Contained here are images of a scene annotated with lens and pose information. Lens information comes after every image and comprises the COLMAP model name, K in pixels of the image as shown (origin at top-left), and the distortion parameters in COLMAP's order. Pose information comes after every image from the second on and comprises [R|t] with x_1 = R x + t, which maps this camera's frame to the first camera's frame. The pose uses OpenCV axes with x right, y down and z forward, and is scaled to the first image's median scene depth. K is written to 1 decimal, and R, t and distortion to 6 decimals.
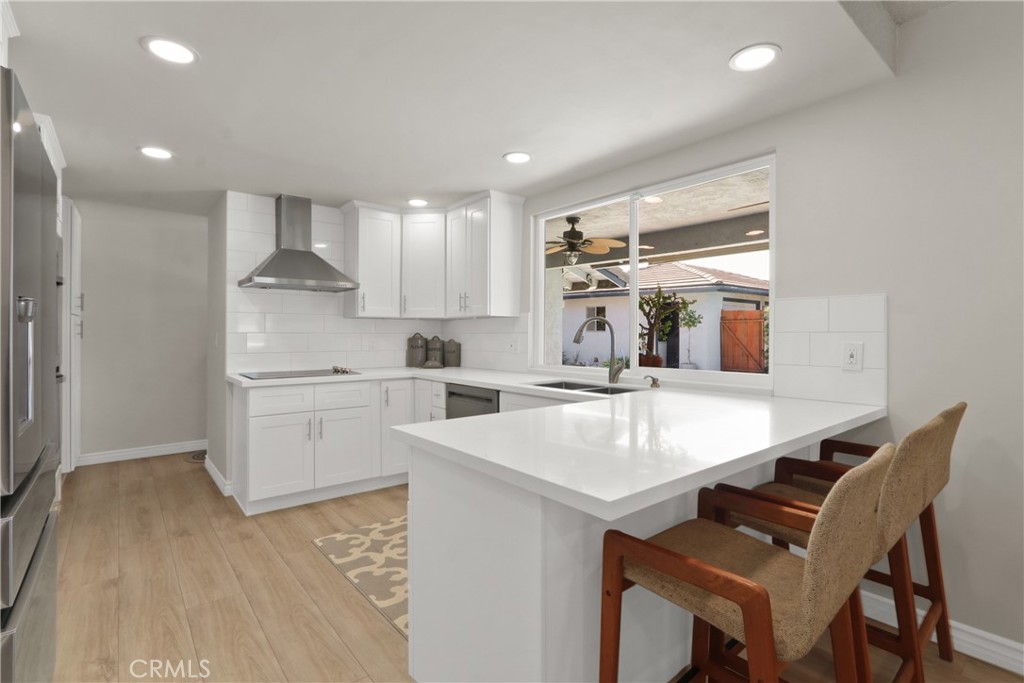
lens RADIAL K [[476.9, 0, 514.7], [0, 476.9, 333.3], [0, 0, 1]] dist [-0.011844, 0.000183]
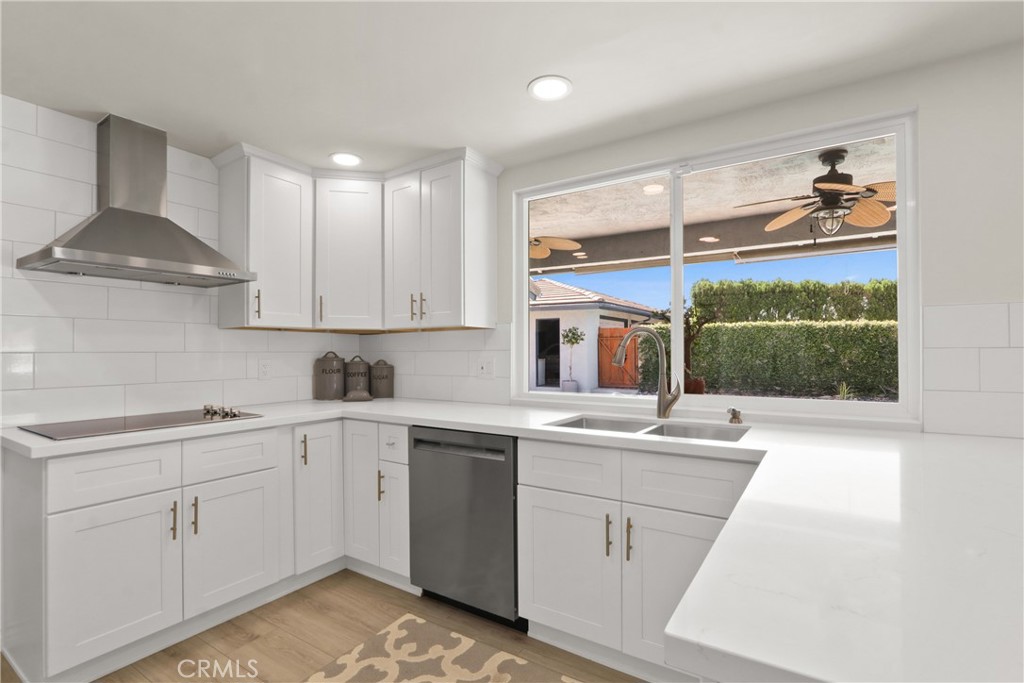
lens RADIAL K [[476.9, 0, 509.7], [0, 476.9, 346.2], [0, 0, 1]] dist [-0.011844, 0.000183]
pose [[0.953821, -0.001770, 0.300371, -0.185511], [0.004748, 0.999947, -0.009185, -0.000442], [-0.300339, 0.010187, 0.953778, 0.283928]]
